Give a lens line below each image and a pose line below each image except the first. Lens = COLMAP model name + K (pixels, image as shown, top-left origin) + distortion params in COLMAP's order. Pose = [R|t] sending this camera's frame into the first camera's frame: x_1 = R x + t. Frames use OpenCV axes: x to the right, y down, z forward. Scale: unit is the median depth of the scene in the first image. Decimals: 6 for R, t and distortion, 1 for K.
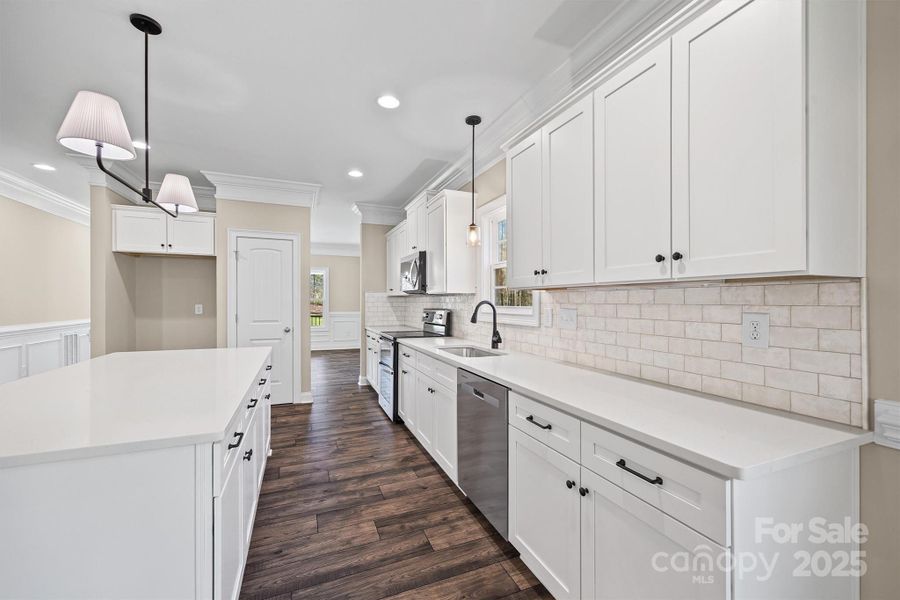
lens RADIAL K [[363.6, 0, 449.7], [0, 363.6, 300.3], [0, 0, 1]] dist [-0.001221, -0.000674]
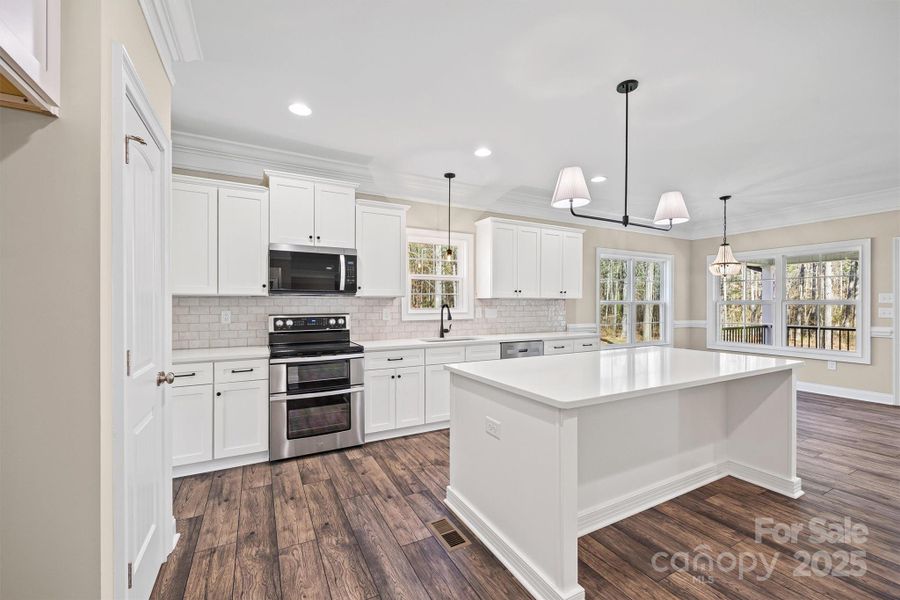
lens RADIAL K [[363.6, 0, 448.2], [0, 363.6, 300.6], [0, 0, 1]] dist [-0.001221, -0.000674]
pose [[-0.085955, 0.011037, 0.996238, -1.428857], [-0.000869, 0.999937, -0.011153, 0.002578], [-0.996299, -0.001824, -0.085940, 1.202562]]
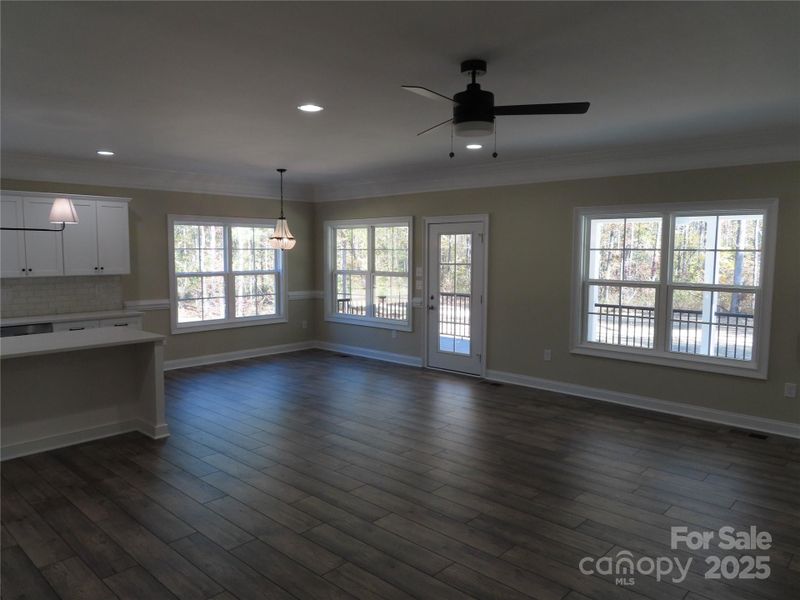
lens RADIAL K [[578.0, 0, 401.5], [0, 578.0, 301.3], [0, 0, 1]] dist [0.011387, 0.007315]
pose [[-0.407579, -0.080612, 0.909605, -2.610591], [-0.002276, 0.996183, 0.087265, -0.140546], [-0.913167, 0.033497, -0.406207, 0.315566]]
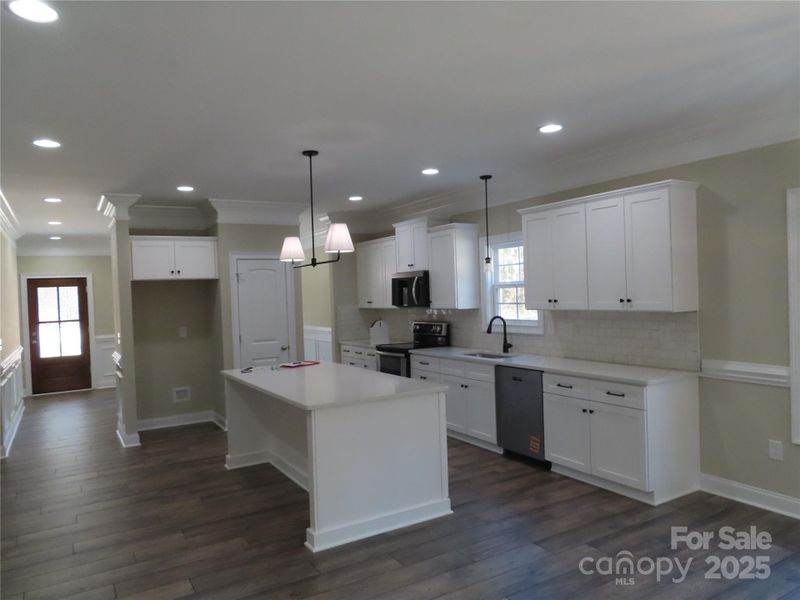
lens RADIAL K [[578.0, 0, 395.1], [0, 578.0, 305.6], [0, 0, 1]] dist [0.011387, 0.007315]
pose [[0.990456, -0.040780, 0.131661, -0.571219], [0.037580, 0.998937, 0.026694, -0.112165], [-0.132609, -0.021491, 0.990935, -1.056376]]
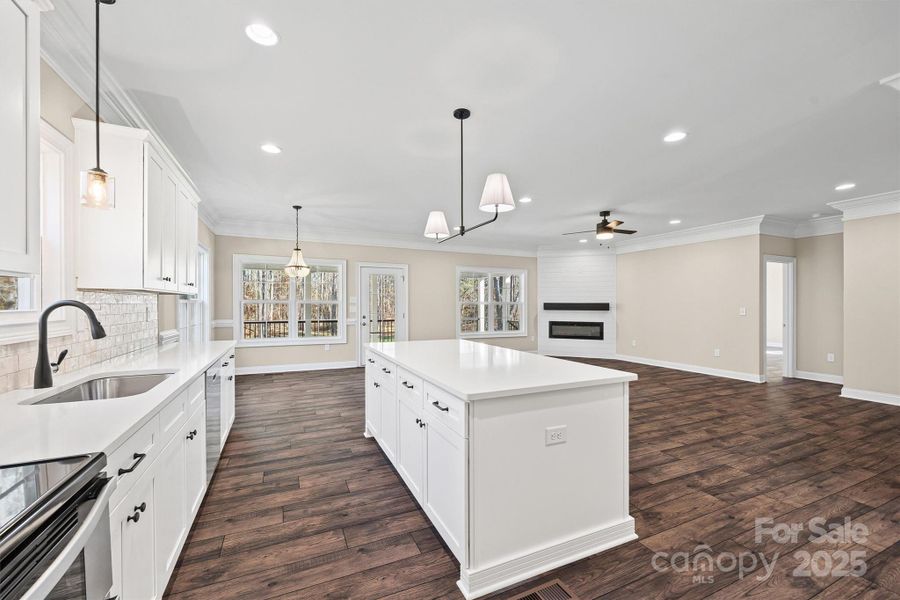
lens RADIAL K [[363.6, 0, 449.3], [0, 363.6, 301.3], [0, 0, 1]] dist [-0.001221, -0.000674]
pose [[-0.999319, -0.005414, -0.036493, -0.504118], [-0.005059, 0.999939, -0.009812, 0.004189], [0.036544, -0.009621, -0.999286, 1.713556]]
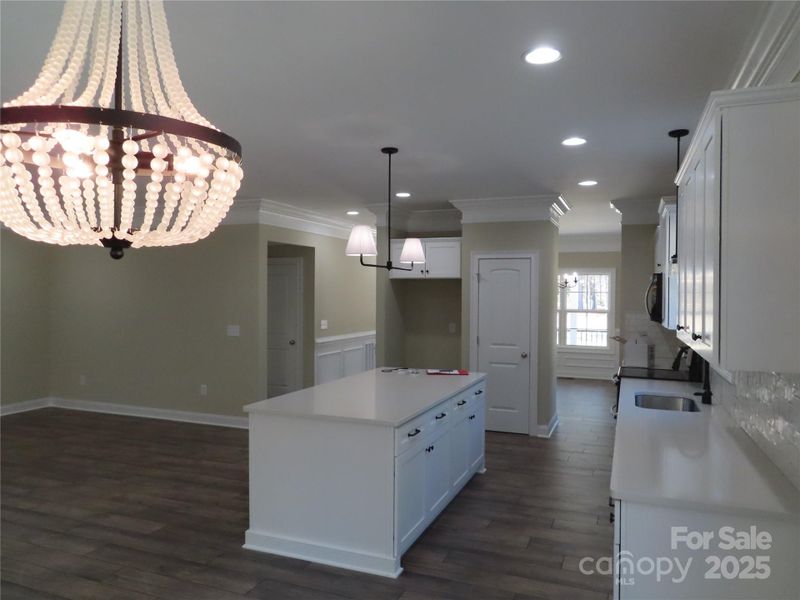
lens RADIAL K [[578.0, 0, 399.7], [0, 578.0, 298.5], [0, 0, 1]] dist [0.011387, 0.007315]
pose [[0.710427, 0.010729, -0.703689, 0.604860], [-0.003868, 0.999928, 0.011340, -0.130374], [0.703760, -0.005335, 0.710417, -0.457907]]
